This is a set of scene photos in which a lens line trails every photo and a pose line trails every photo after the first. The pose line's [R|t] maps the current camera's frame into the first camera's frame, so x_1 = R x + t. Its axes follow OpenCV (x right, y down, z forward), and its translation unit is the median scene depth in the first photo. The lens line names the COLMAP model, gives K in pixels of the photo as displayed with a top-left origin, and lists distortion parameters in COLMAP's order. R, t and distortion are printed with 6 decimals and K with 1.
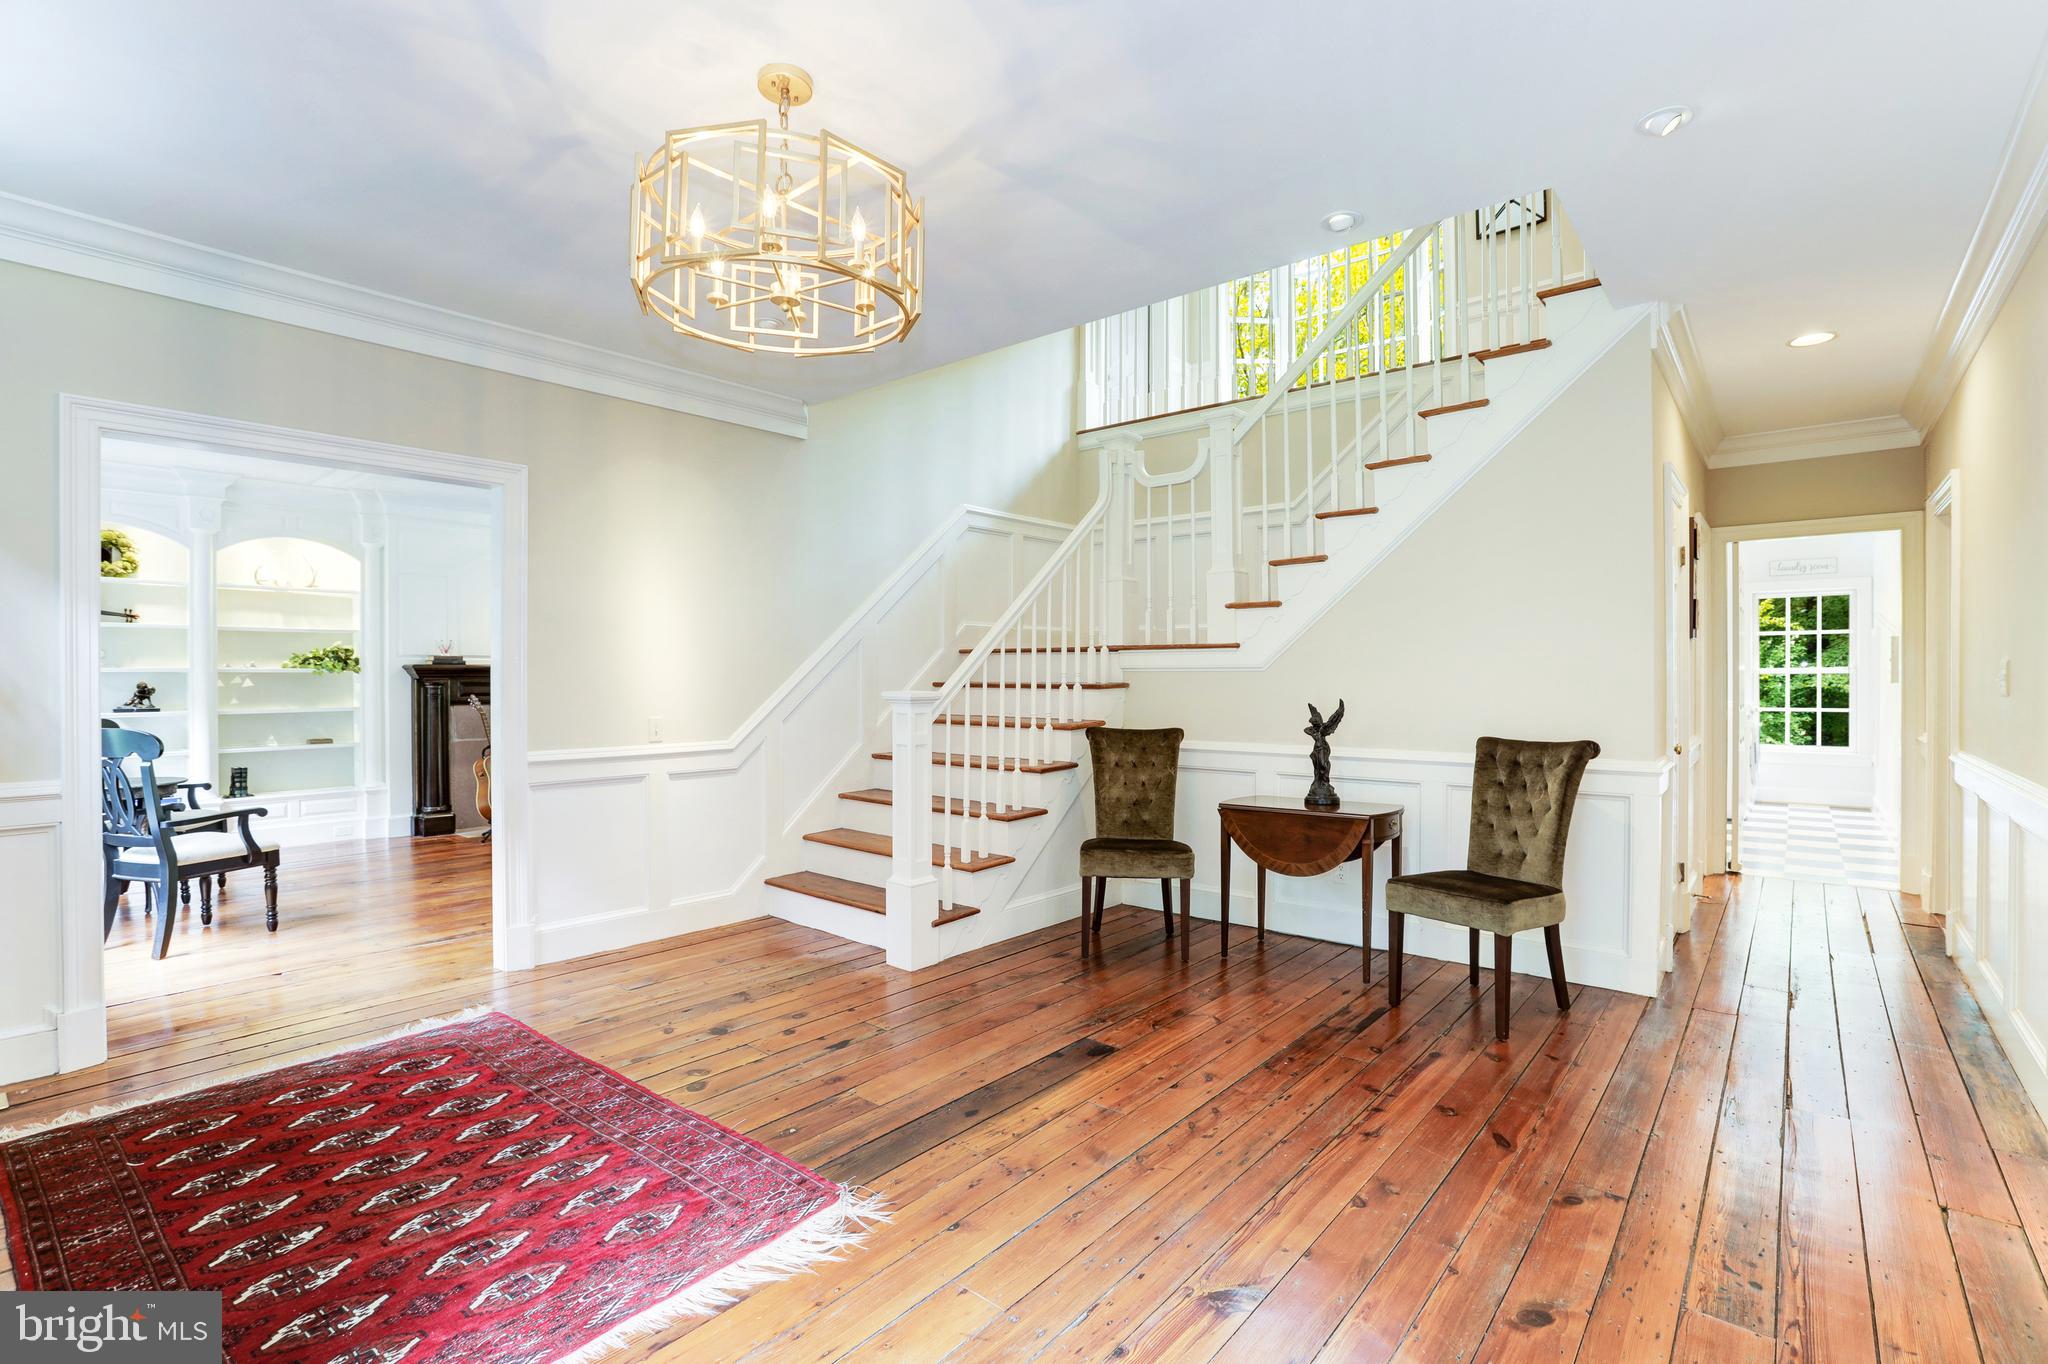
lens RADIAL K [[943.9, 0, 1031.0], [0, 943.9, 680.1], [0, 0, 1]] dist [-0.041050, 0.022042]
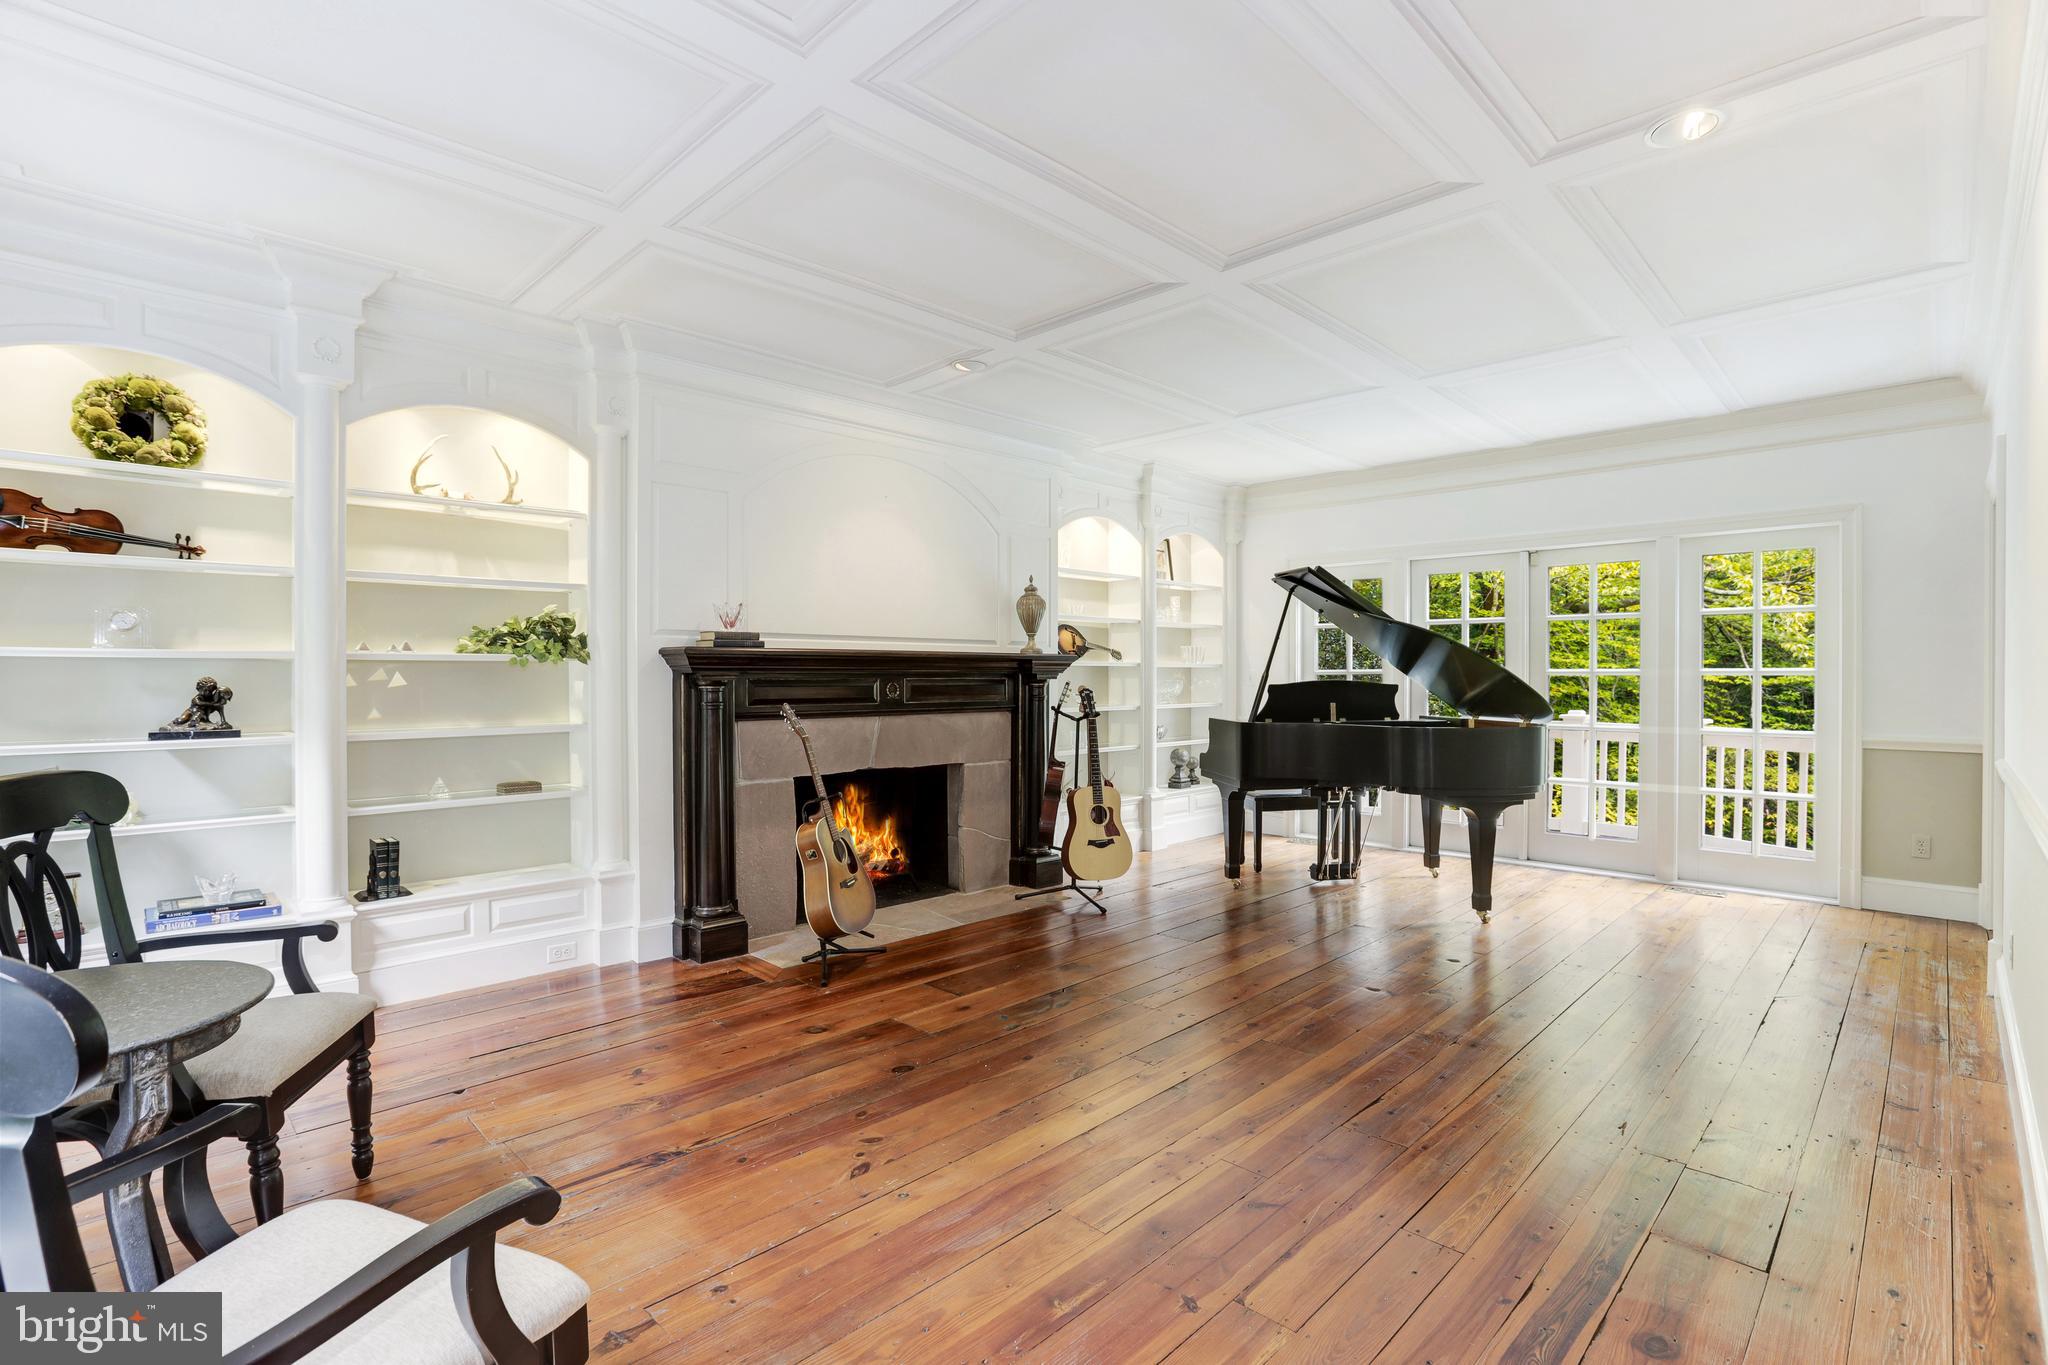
lens RADIAL K [[943.9, 0, 1031.0], [0, 943.9, 680.6], [0, 0, 1]] dist [-0.041050, 0.022042]
pose [[0.997121, 0.000086, -0.075824, -0.448044], [-0.000254, 0.999998, -0.002206, 0.004358], [0.075824, 0.002219, 0.997119, 0.501309]]
